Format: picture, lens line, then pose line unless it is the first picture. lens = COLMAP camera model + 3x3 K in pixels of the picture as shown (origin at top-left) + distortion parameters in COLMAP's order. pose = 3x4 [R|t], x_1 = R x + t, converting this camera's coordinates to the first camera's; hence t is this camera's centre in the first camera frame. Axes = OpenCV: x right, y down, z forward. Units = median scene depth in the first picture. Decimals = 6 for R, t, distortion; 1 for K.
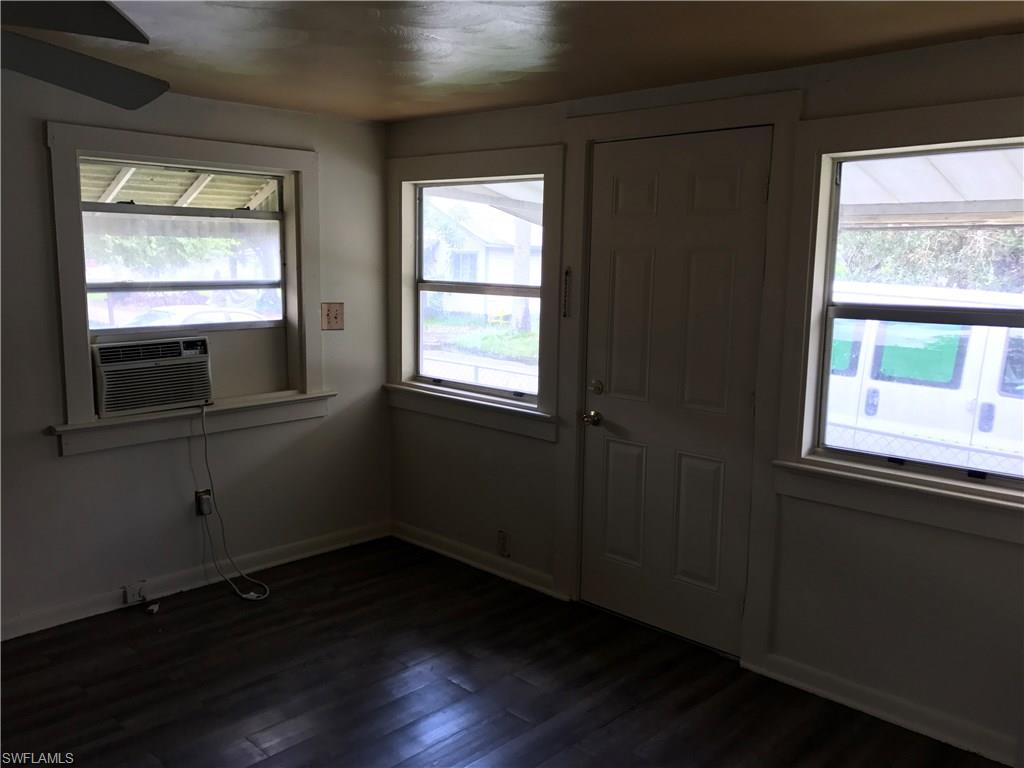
lens RADIAL K [[840.9, 0, 520.1], [0, 840.9, 376.3], [0, 0, 1]] dist [0.035271, -0.040457]
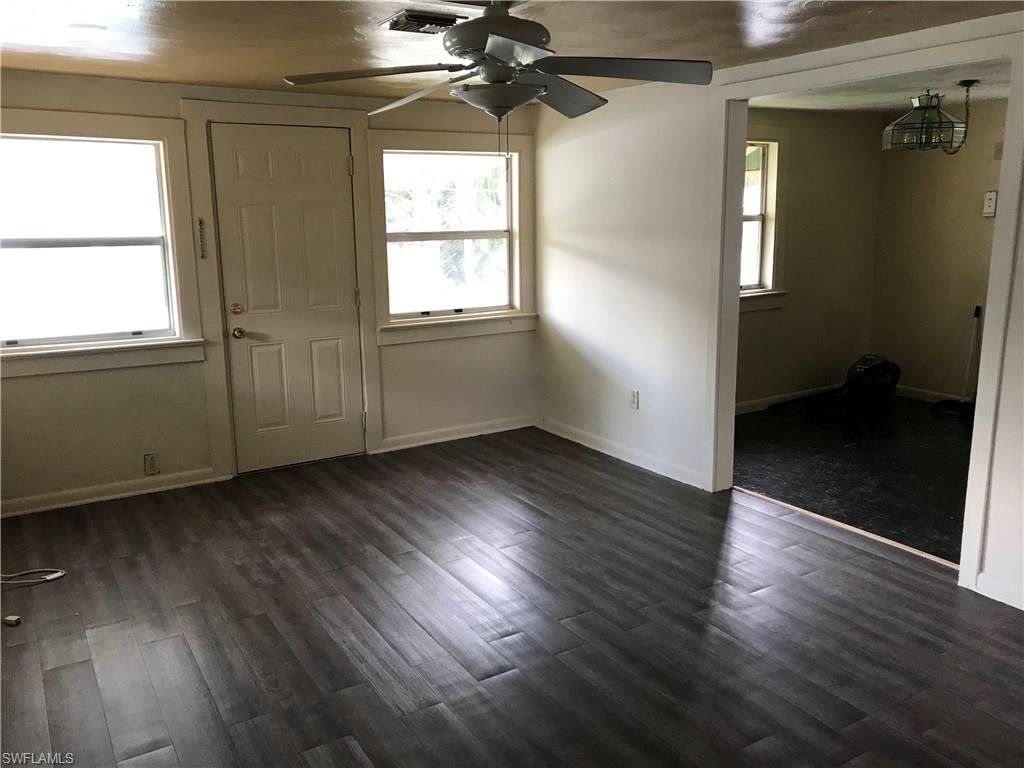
lens RADIAL K [[840.9, 0, 519.4], [0, 840.9, 378.0], [0, 0, 1]] dist [0.035271, -0.040457]
pose [[0.239584, -0.207671, 0.948405, -1.056405], [0.145376, 0.973516, 0.176445, -0.049837], [-0.959930, 0.095602, 0.263429, 0.223016]]
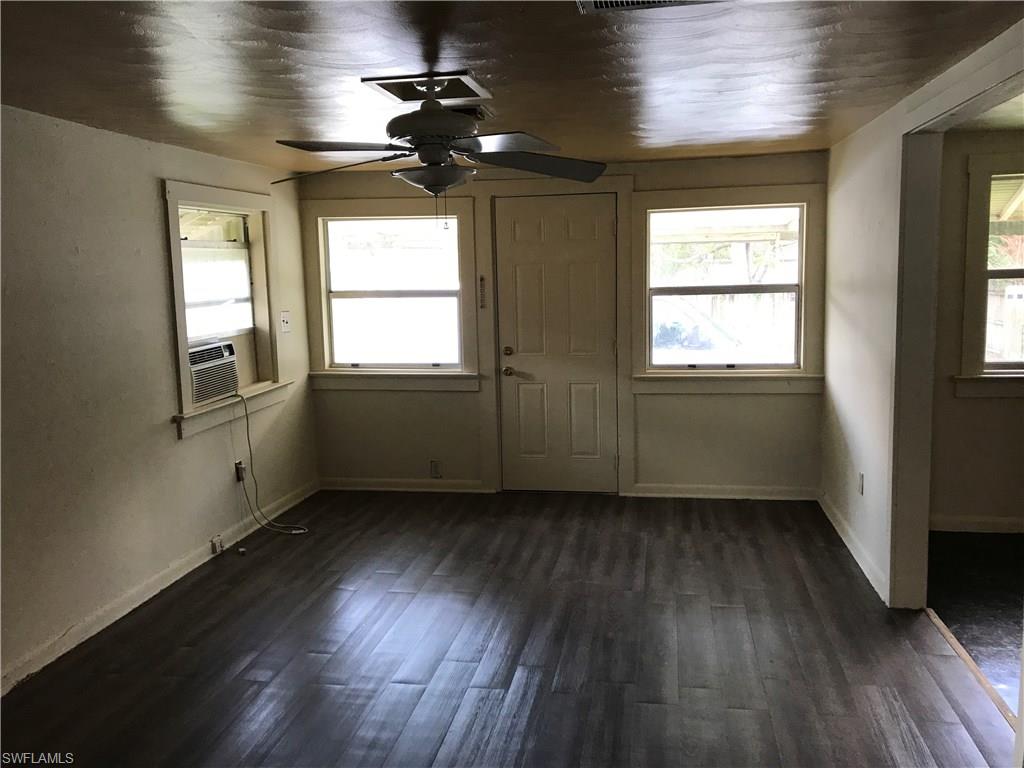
lens RADIAL K [[840.9, 0, 526.1], [0, 840.9, 370.7], [0, 0, 1]] dist [0.035271, -0.040457]
pose [[0.827228, -0.103391, 0.552272, -0.731427], [0.112803, 0.993471, 0.017024, 0.026212], [-0.550427, 0.048215, 0.833490, -0.320152]]
